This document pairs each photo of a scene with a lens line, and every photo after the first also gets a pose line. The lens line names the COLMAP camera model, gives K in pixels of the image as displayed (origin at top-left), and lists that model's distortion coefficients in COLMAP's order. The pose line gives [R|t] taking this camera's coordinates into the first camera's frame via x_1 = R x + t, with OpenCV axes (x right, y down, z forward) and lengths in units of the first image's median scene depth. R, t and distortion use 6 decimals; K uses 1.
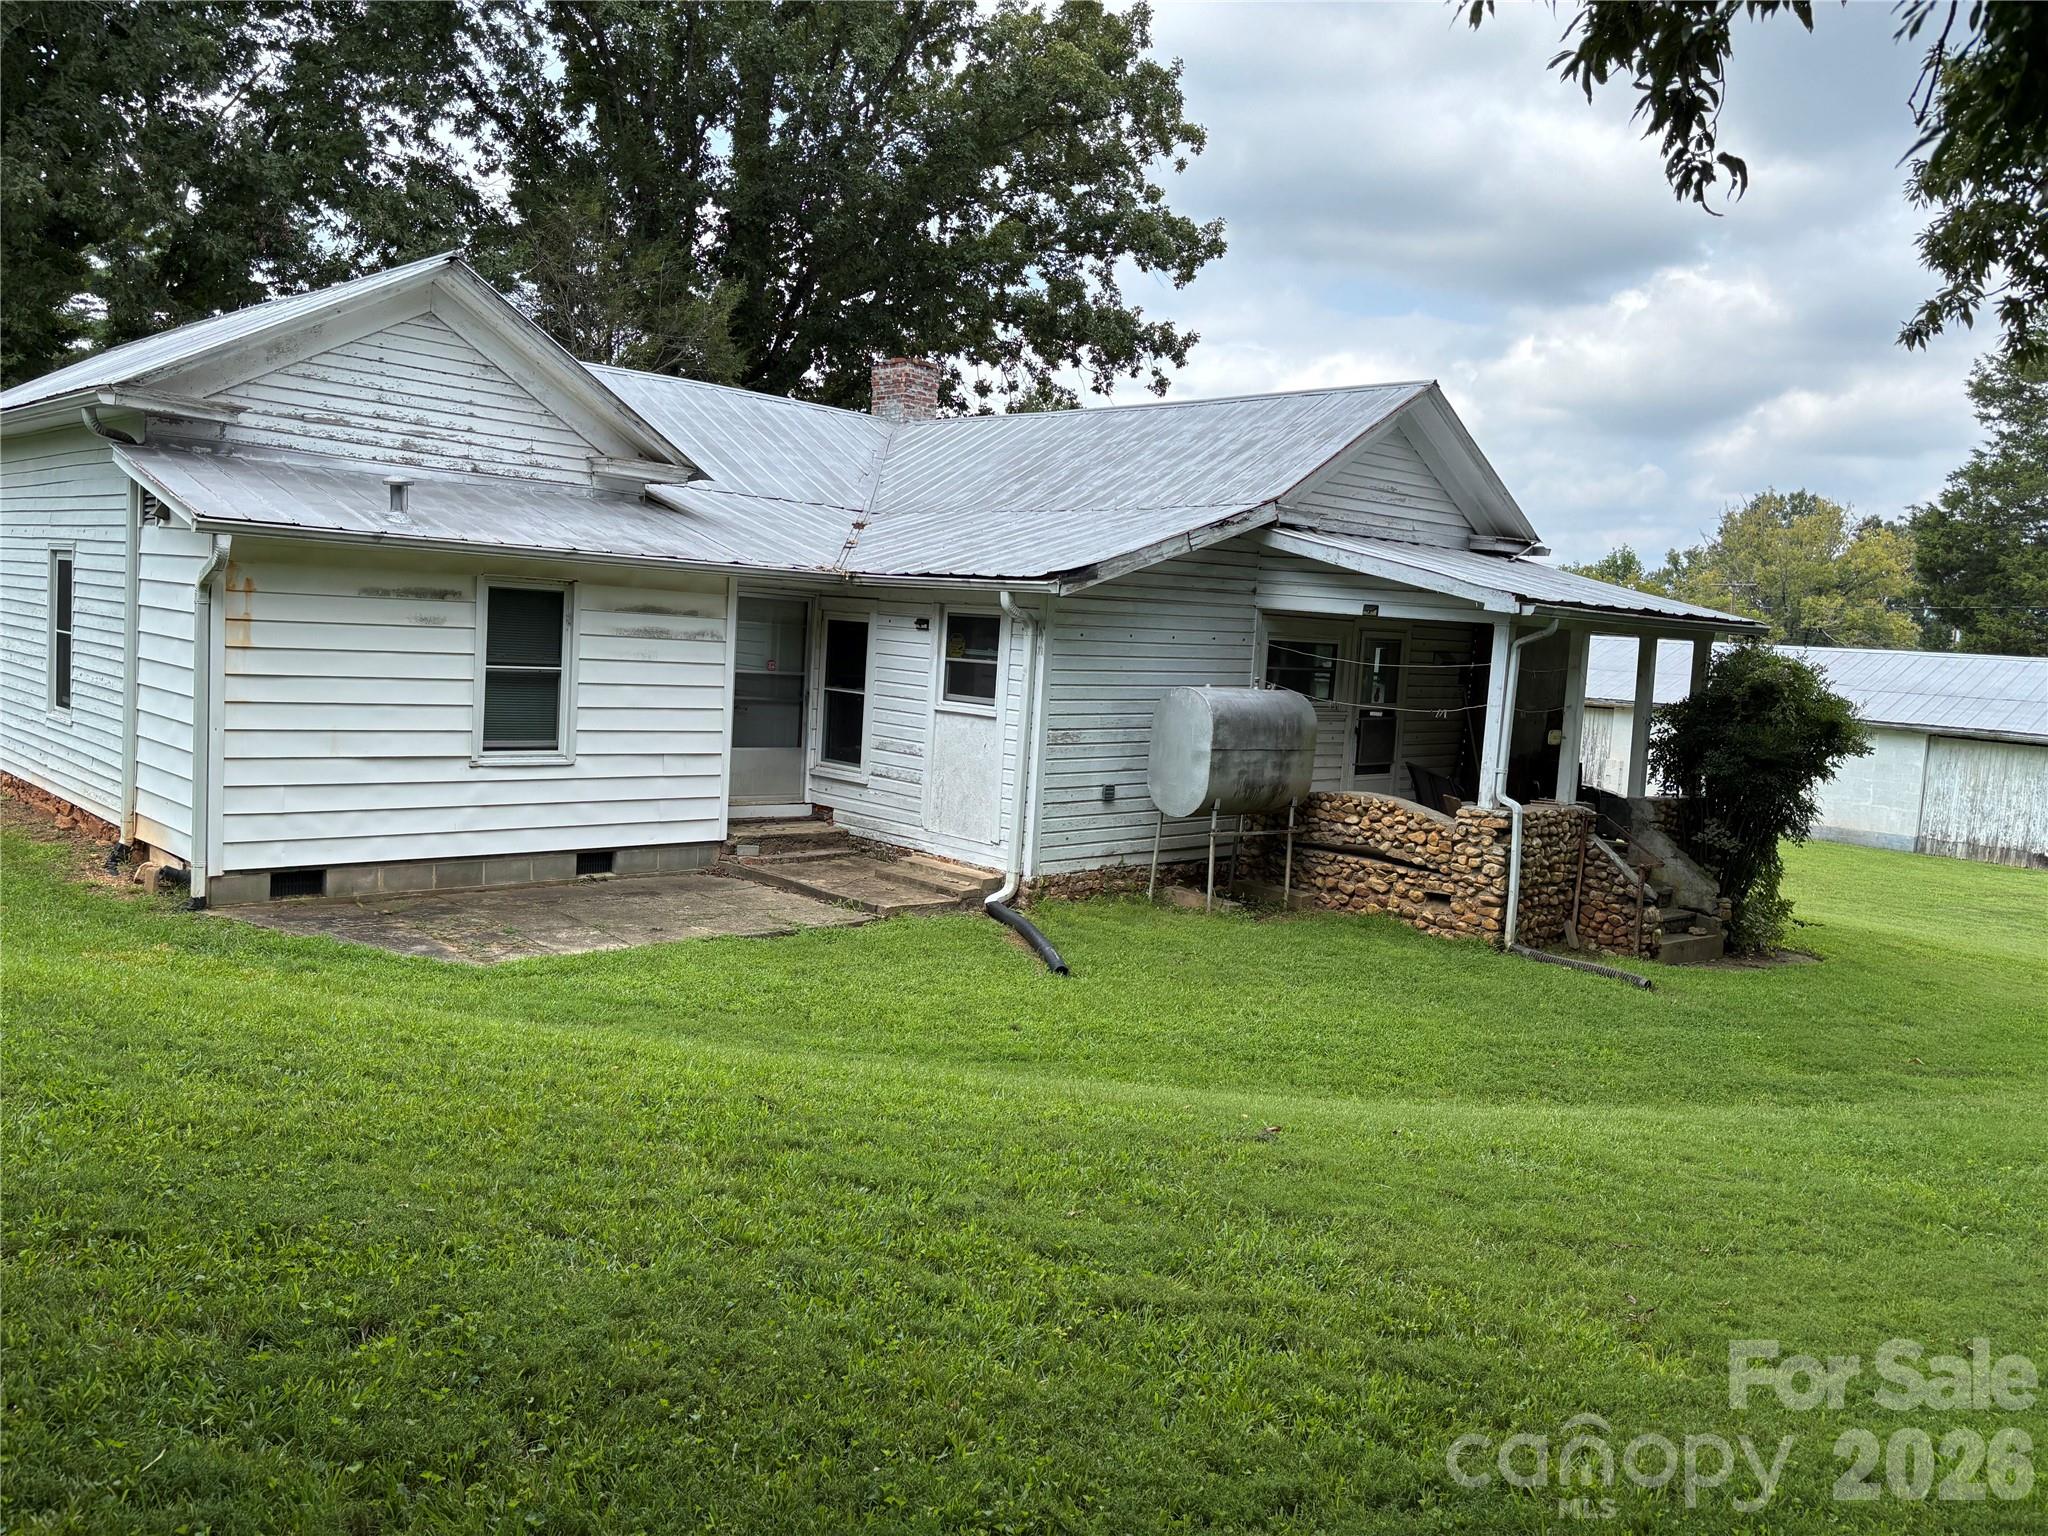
lens RADIAL K [[1545.9, 0, 1024.0], [0, 1545.9, 768.0], [0, 0, 1]] dist [0.150333, -0.001240]
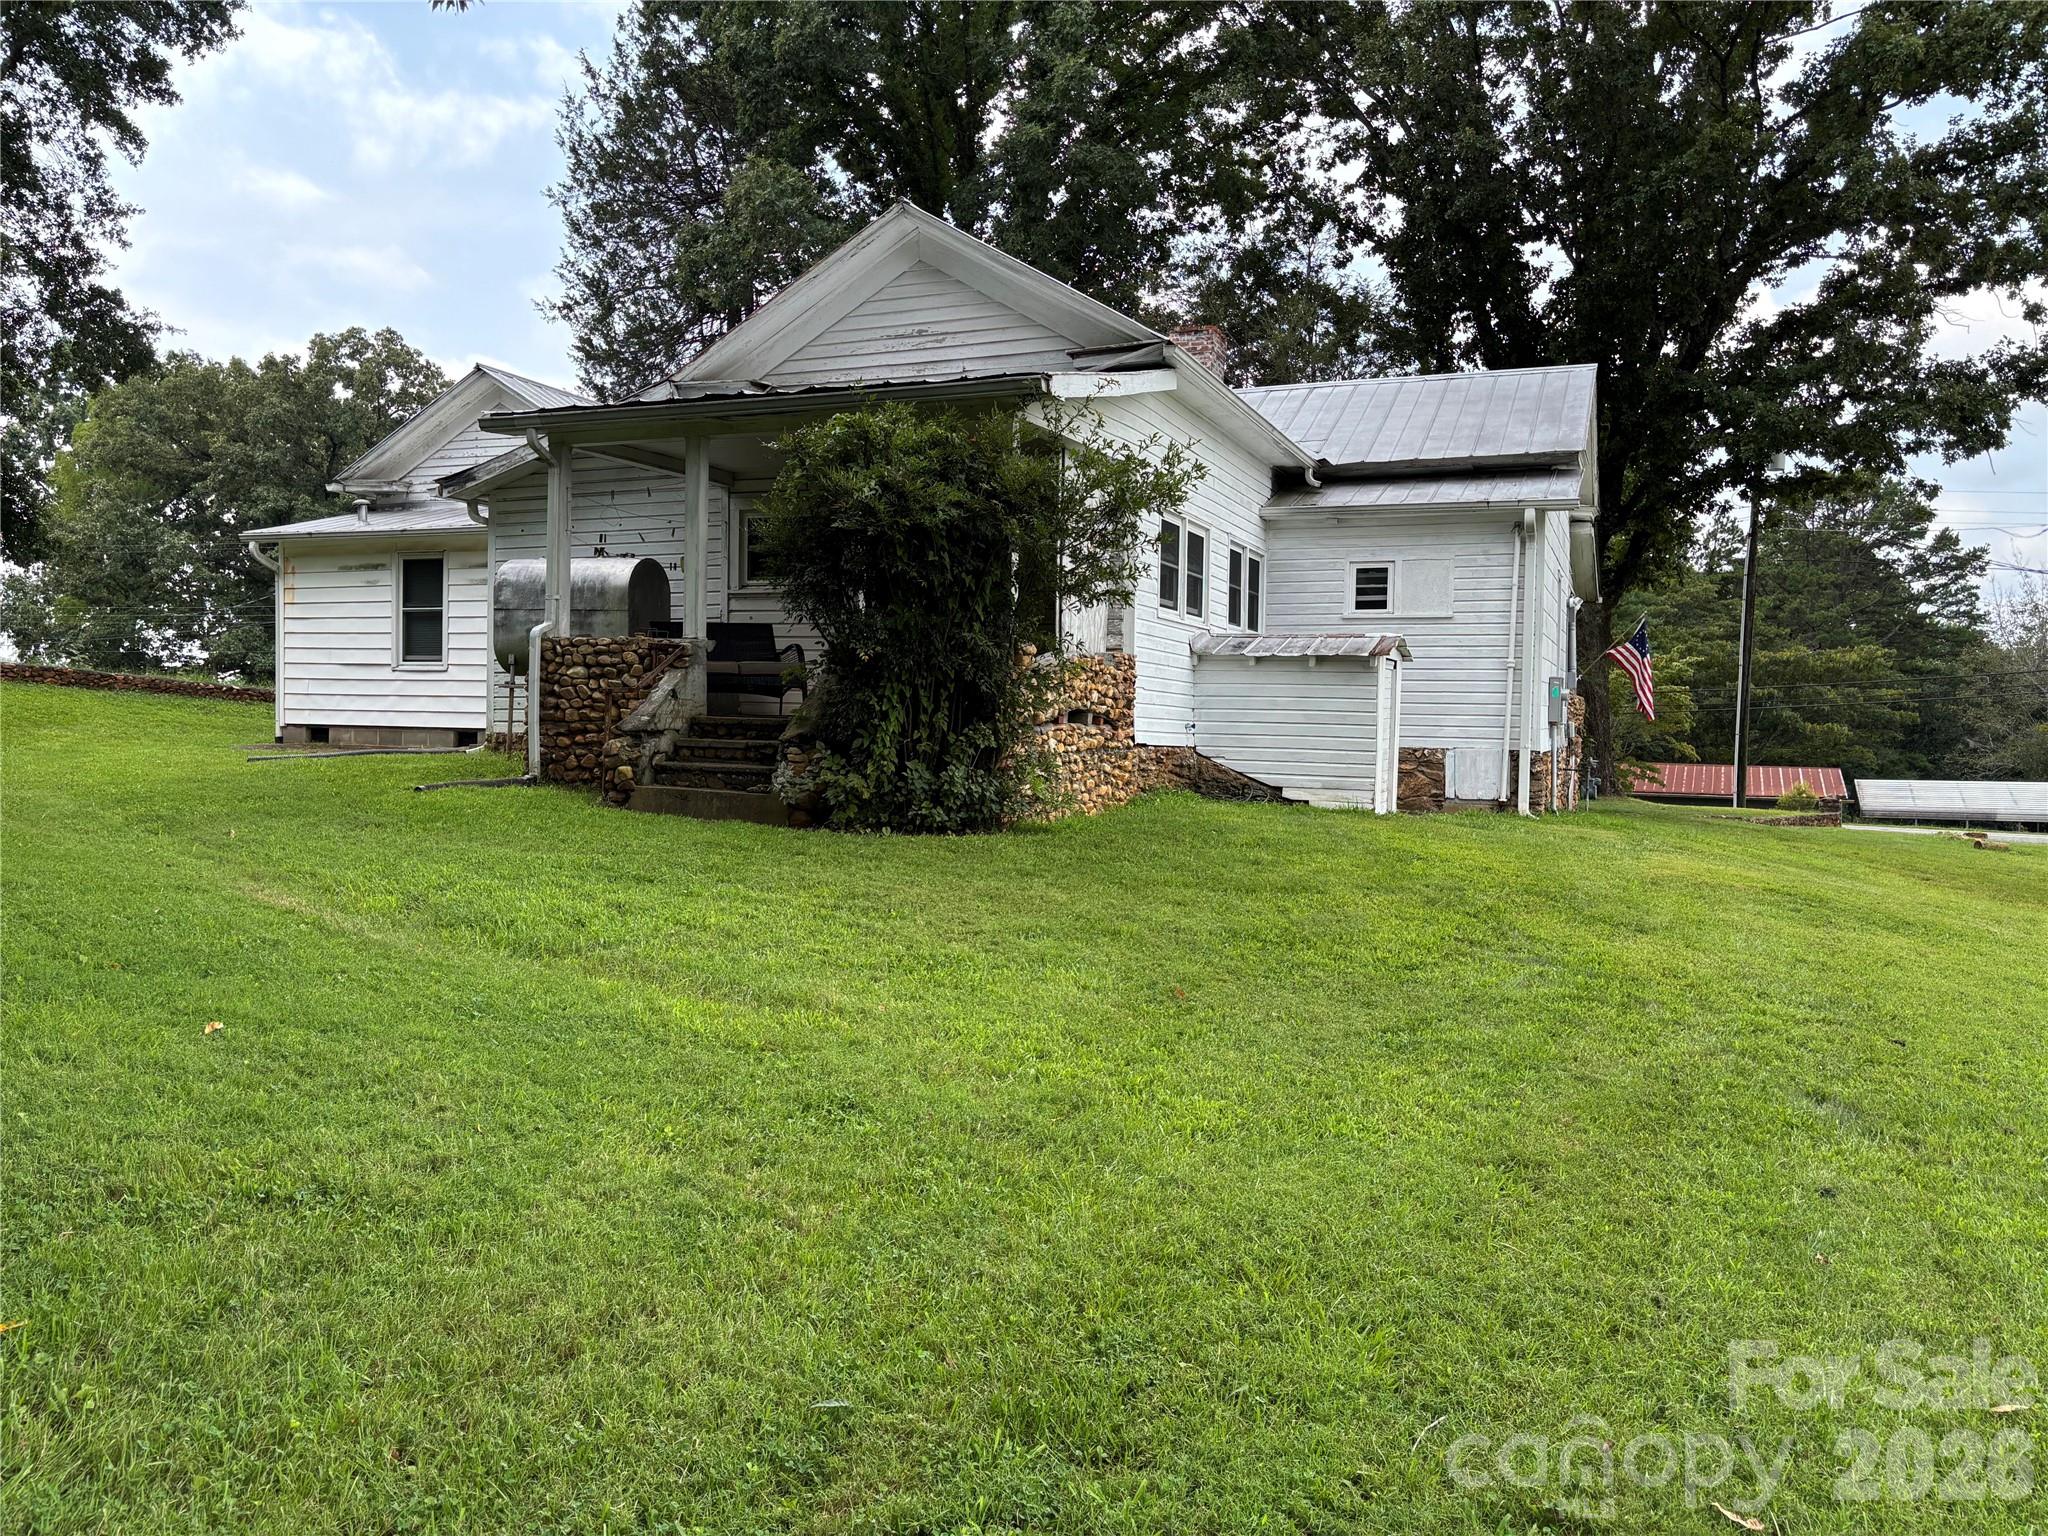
lens RADIAL K [[1545.9, 0, 1024.0], [0, 1545.9, 768.0], [0, 0, 1]] dist [0.150333, -0.001240]
pose [[0.392428, -0.034288, -0.919143, 1.403108], [-0.074286, 0.994859, -0.068829, 0.163188], [0.916778, 0.095290, 0.387863, 0.969157]]
